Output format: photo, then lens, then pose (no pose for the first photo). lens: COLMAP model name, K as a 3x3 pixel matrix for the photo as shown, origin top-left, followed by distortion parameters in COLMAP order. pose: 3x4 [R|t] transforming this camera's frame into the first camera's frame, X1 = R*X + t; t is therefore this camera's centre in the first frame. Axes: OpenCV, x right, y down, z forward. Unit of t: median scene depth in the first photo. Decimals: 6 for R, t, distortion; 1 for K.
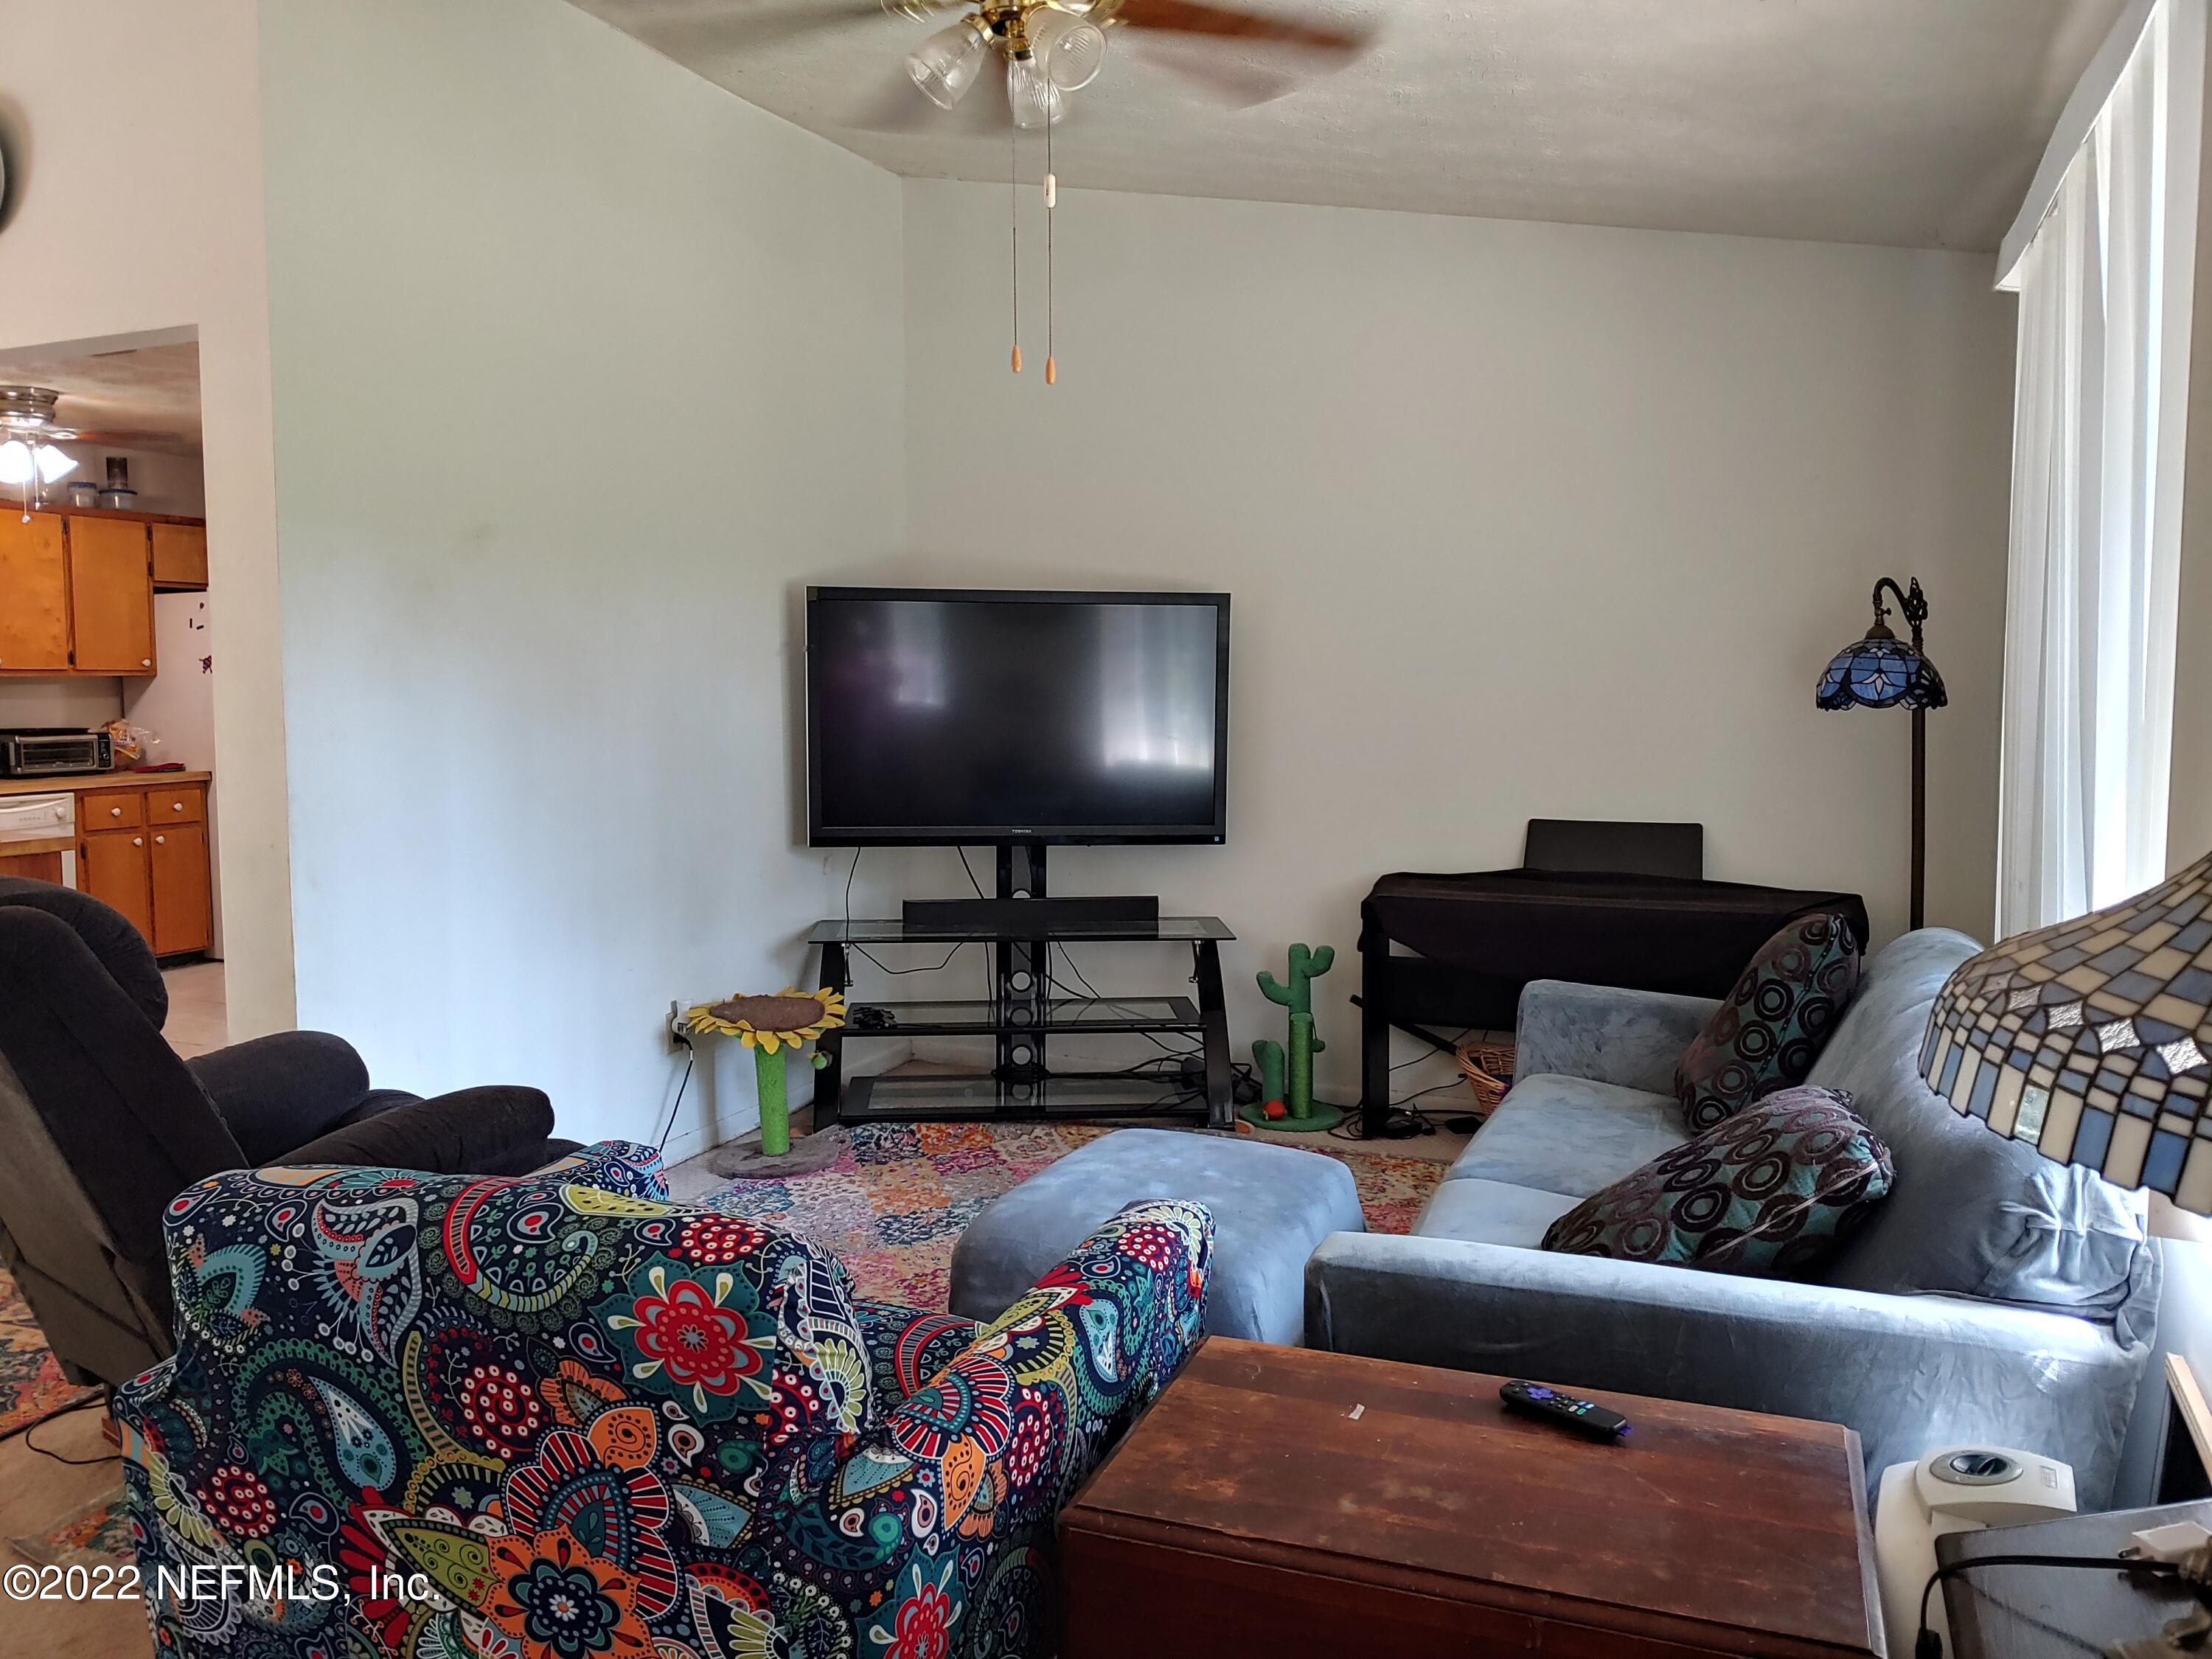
lens RADIAL K [[1667.3, 0, 1109.8], [0, 1667.3, 779.8], [0, 0, 1]] dist [-0.091848, 0.131020]
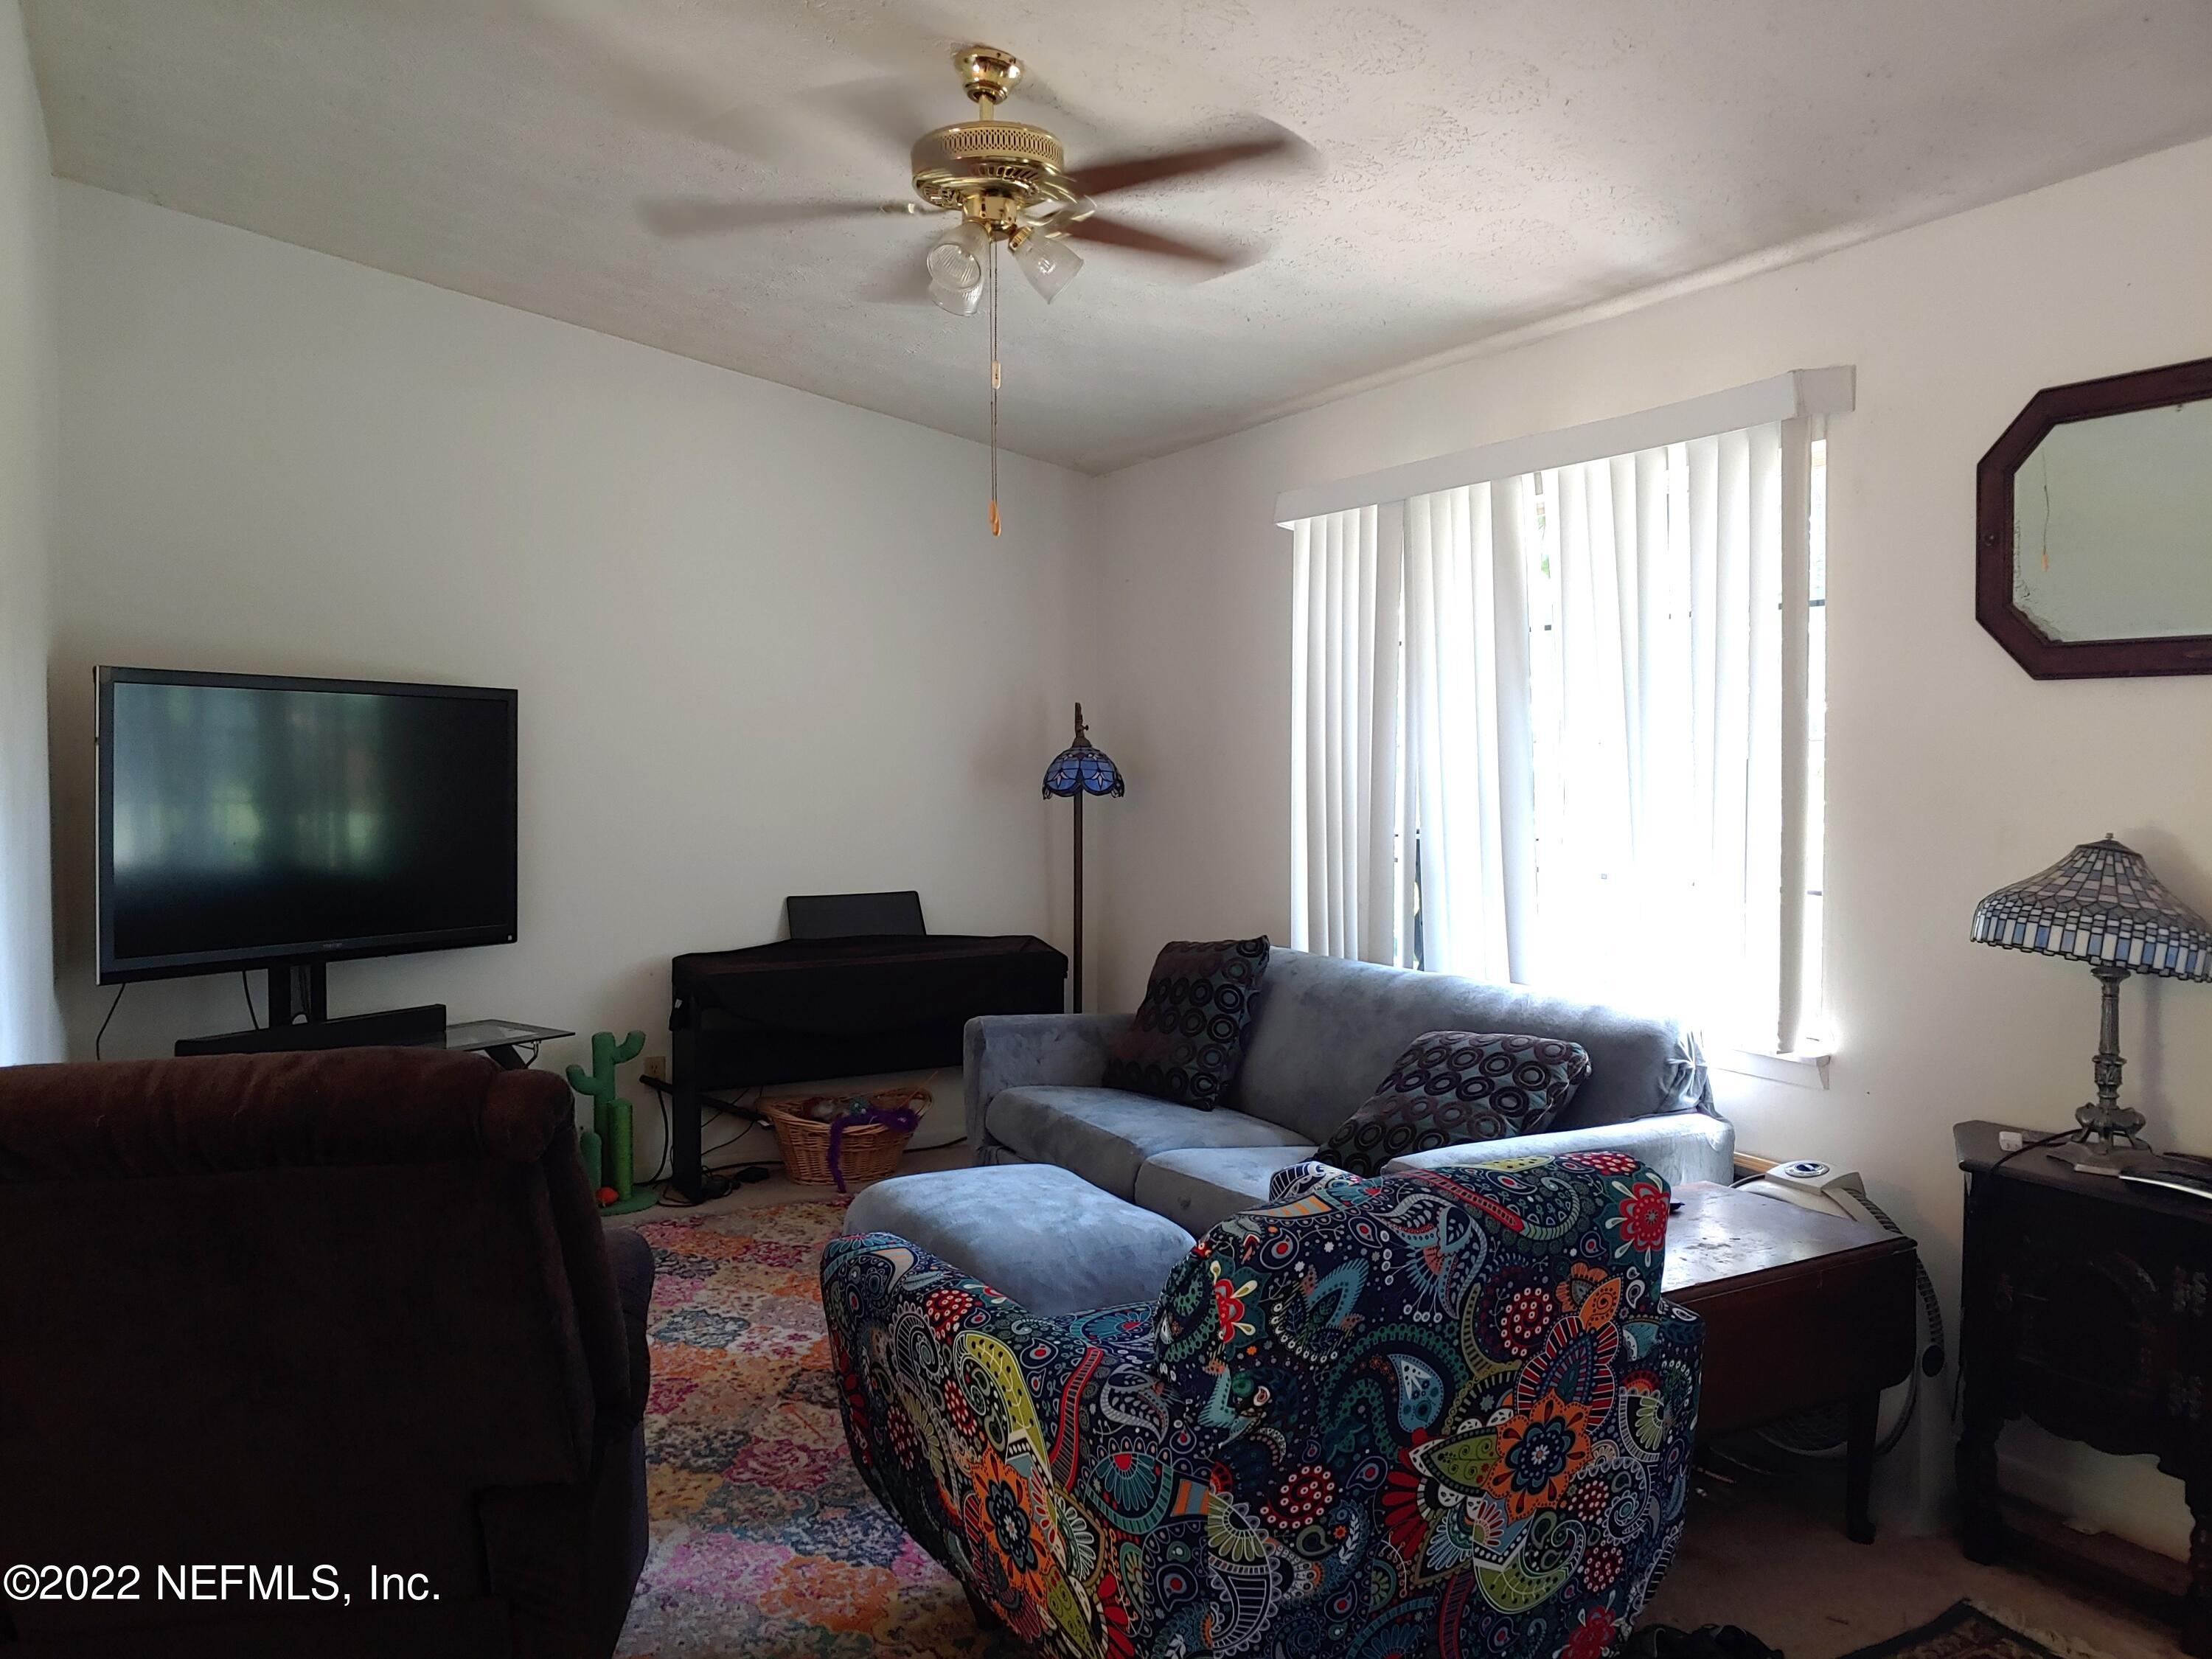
lens RADIAL K [[1623.9, 0, 1106.0], [0, 1623.9, 829.5], [0, 0, 1]] dist [0.230214, -0.491597]
pose [[0.617154, -0.029289, 0.786297, -1.616966], [0.045170, 0.998978, 0.001758, -0.048479], [-0.785545, 0.034431, 0.617846, 0.377927]]
